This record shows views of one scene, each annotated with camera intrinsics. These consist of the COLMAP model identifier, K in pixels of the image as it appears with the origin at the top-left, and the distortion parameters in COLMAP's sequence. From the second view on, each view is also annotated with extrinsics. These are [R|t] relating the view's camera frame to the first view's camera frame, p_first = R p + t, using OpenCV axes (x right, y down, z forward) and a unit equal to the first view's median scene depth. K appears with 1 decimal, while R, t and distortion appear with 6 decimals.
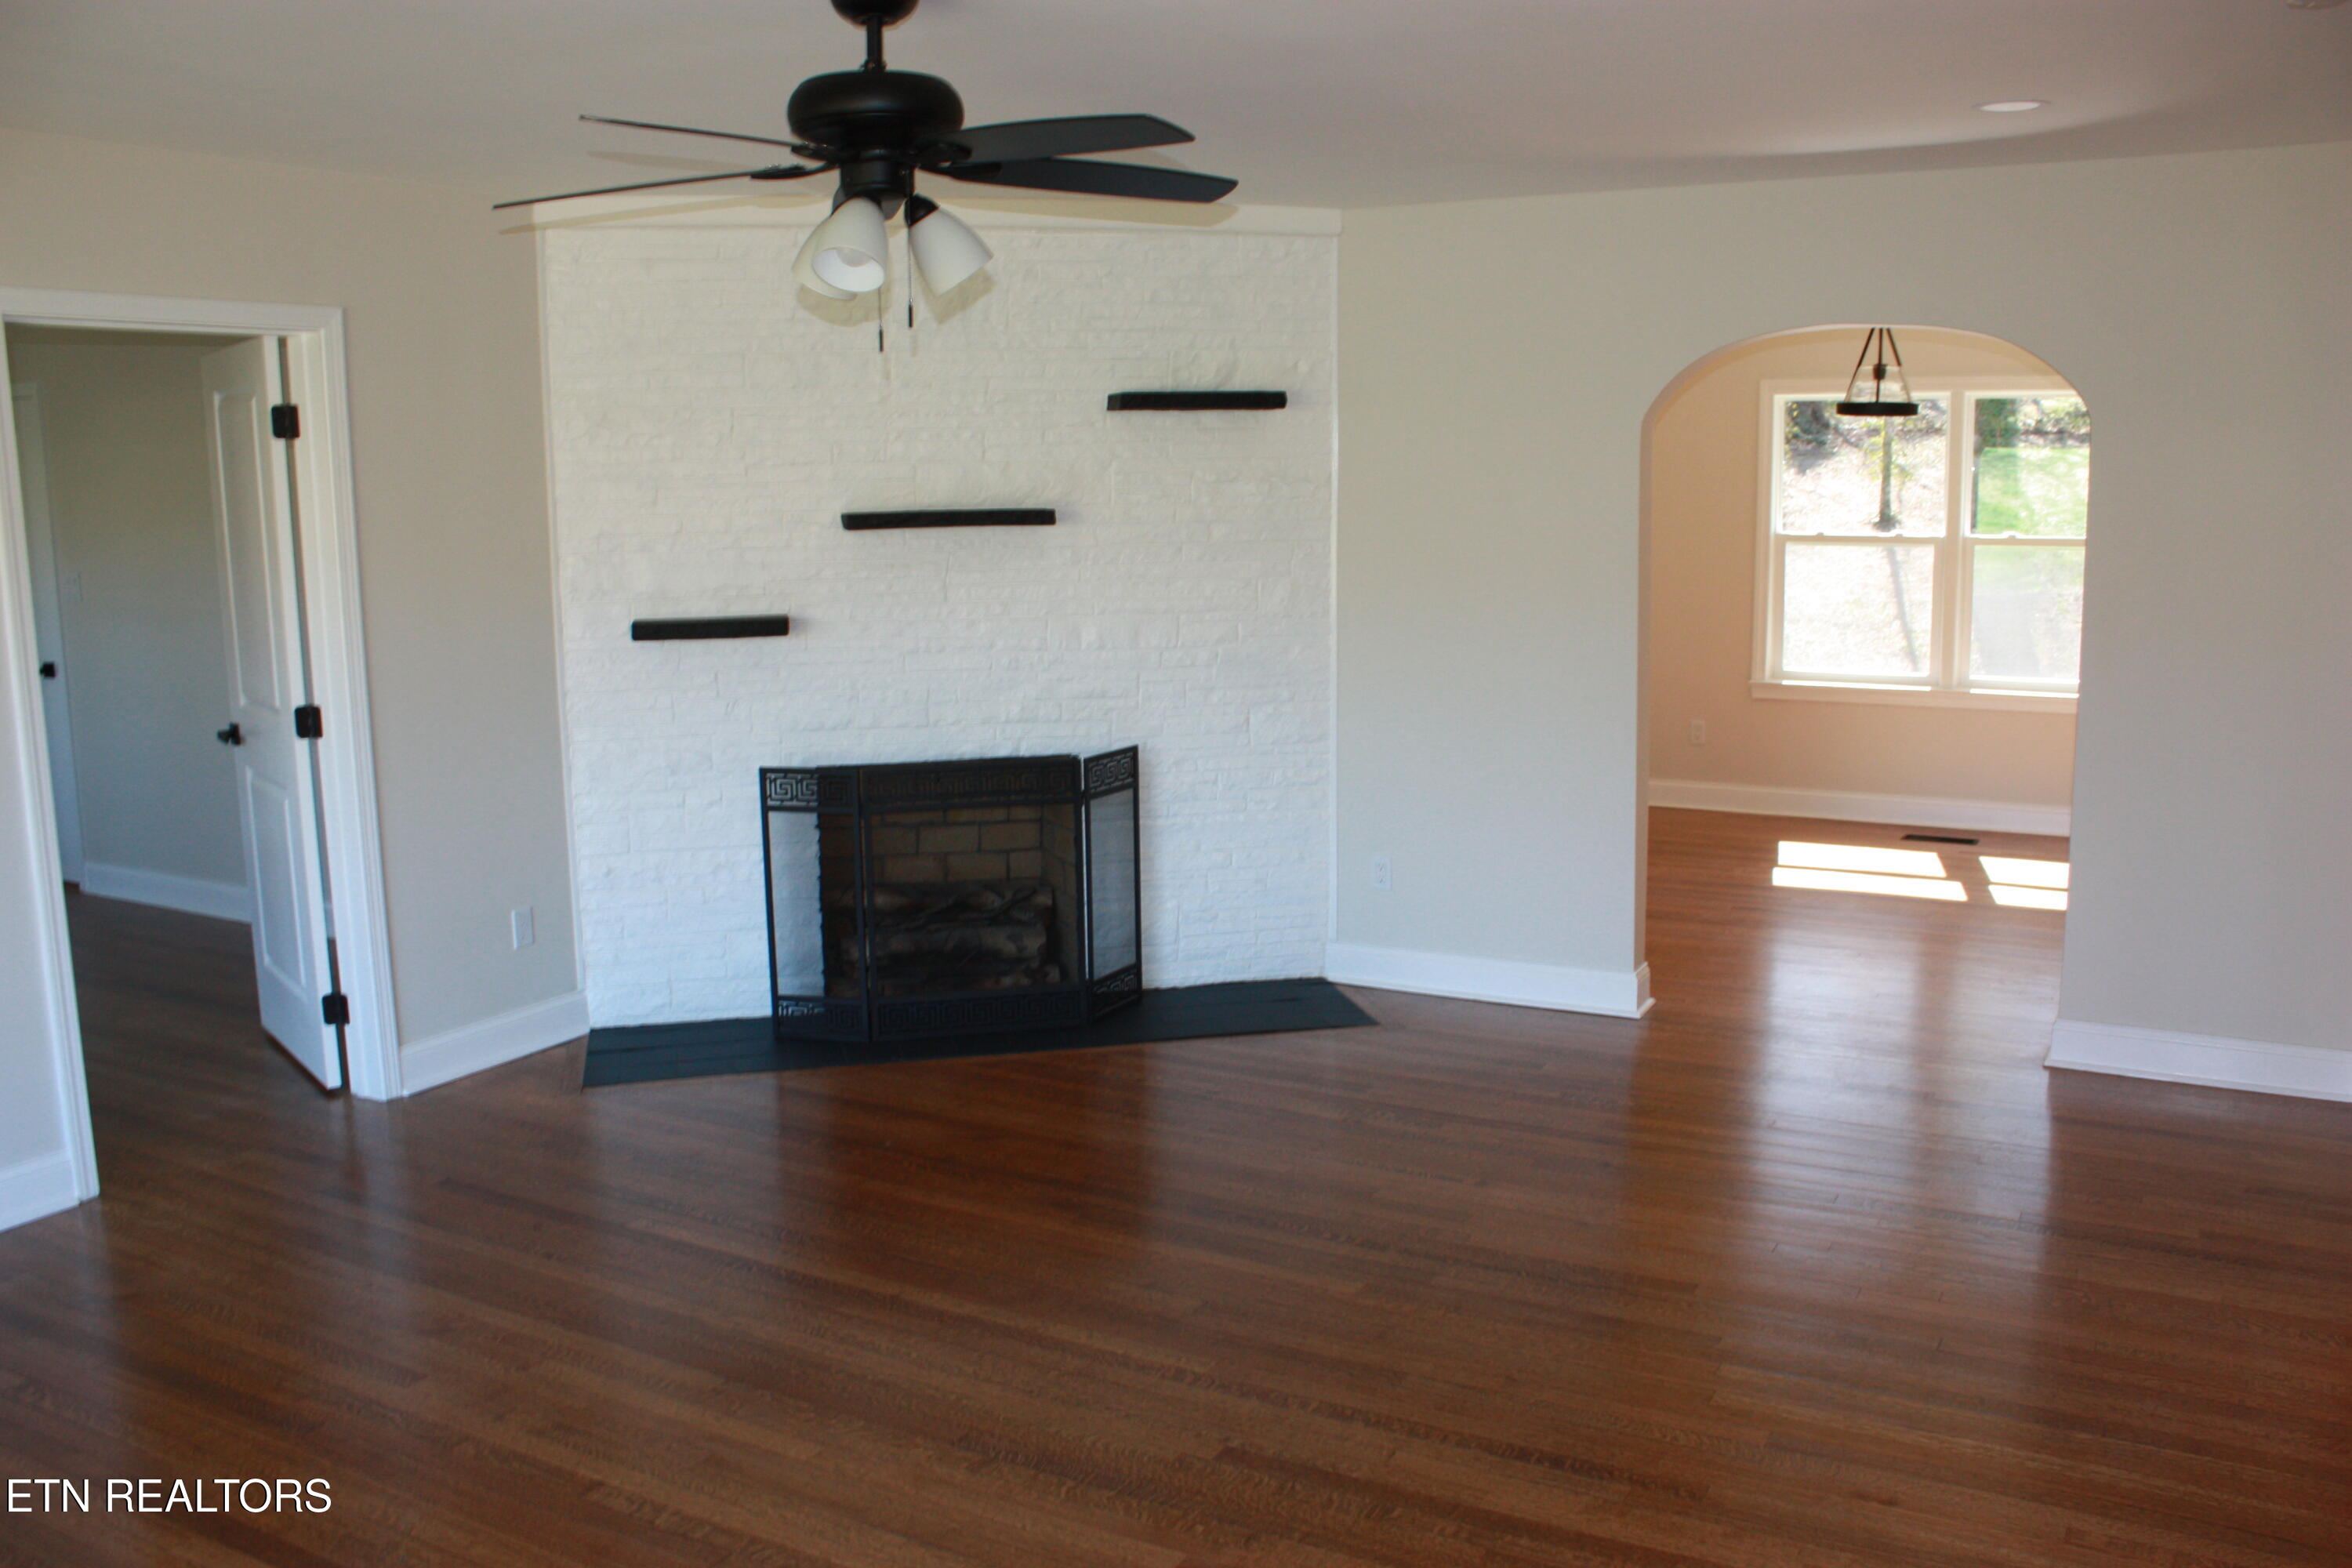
lens RADIAL K [[1864.2, 0, 1176.0], [0, 1864.2, 784.0], [0, 0, 1]] dist [-0.154815, 0.139567]
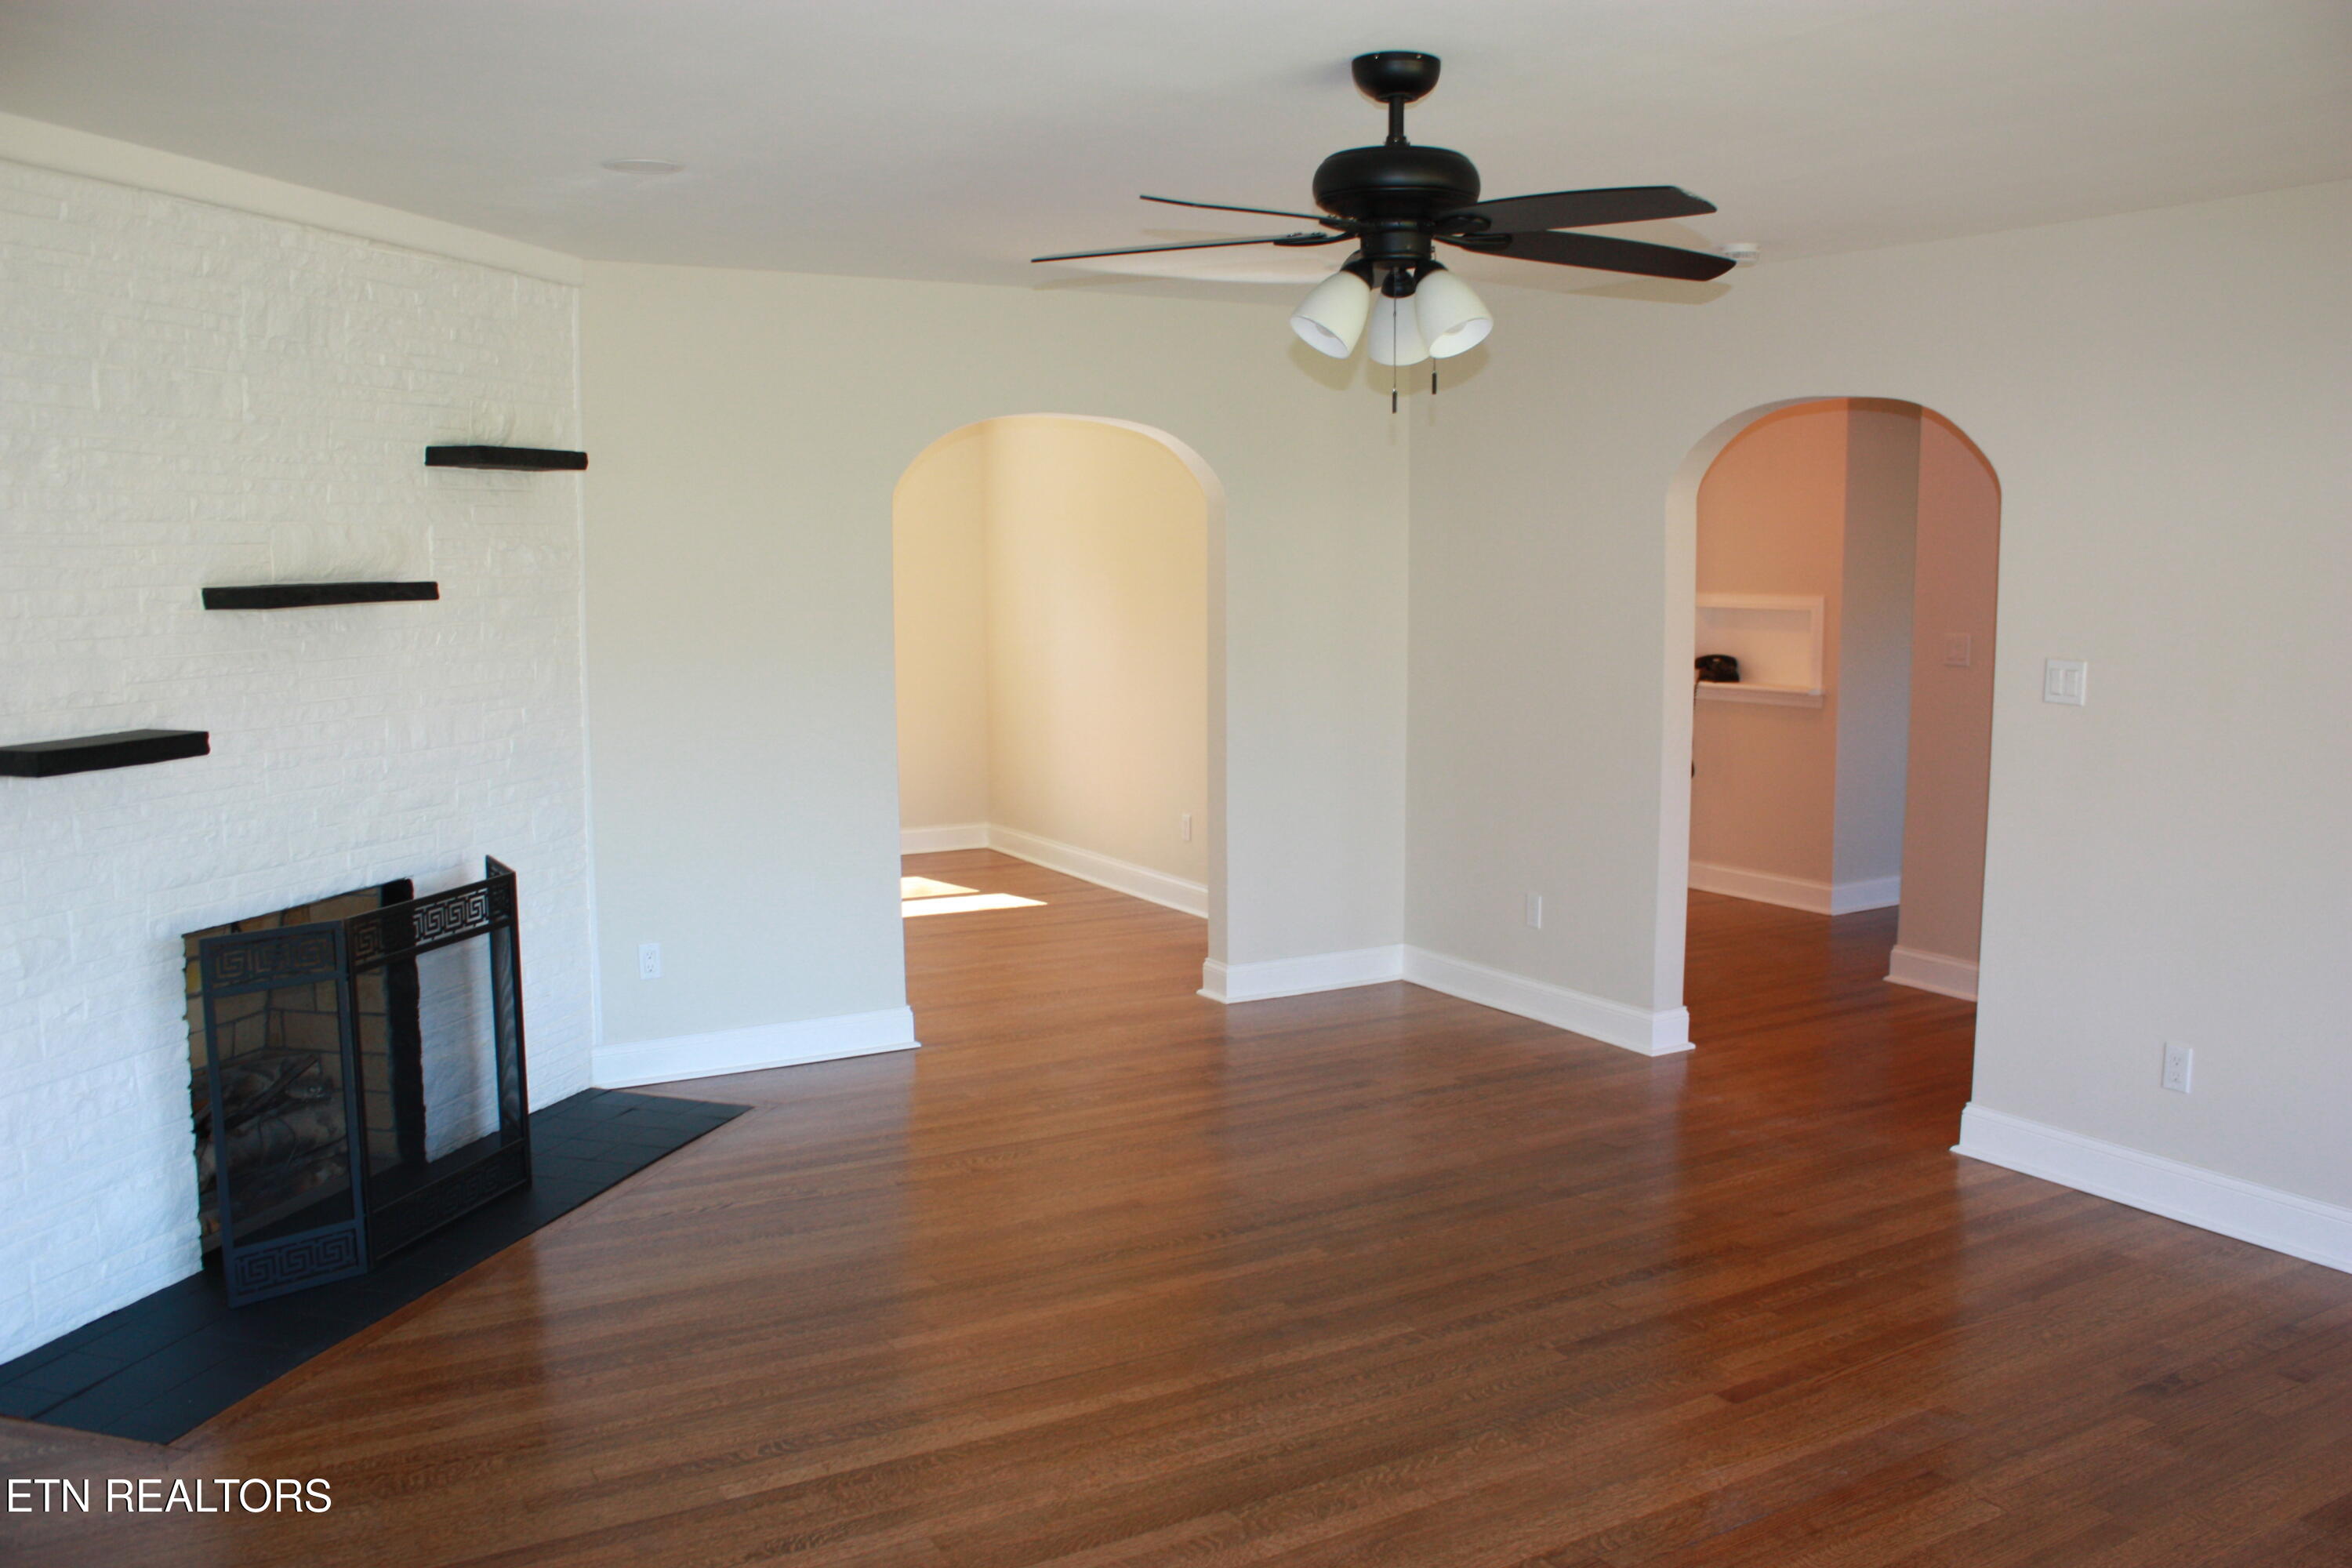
lens RADIAL K [[1864.2, 0, 1176.0], [0, 1864.2, 784.0], [0, 0, 1]] dist [-0.154815, 0.139567]
pose [[0.524184, -0.093959, 0.846406, -0.579157], [0.129160, 0.991169, 0.030040, -0.038521], [-0.841754, 0.093575, 0.531690, 0.287852]]
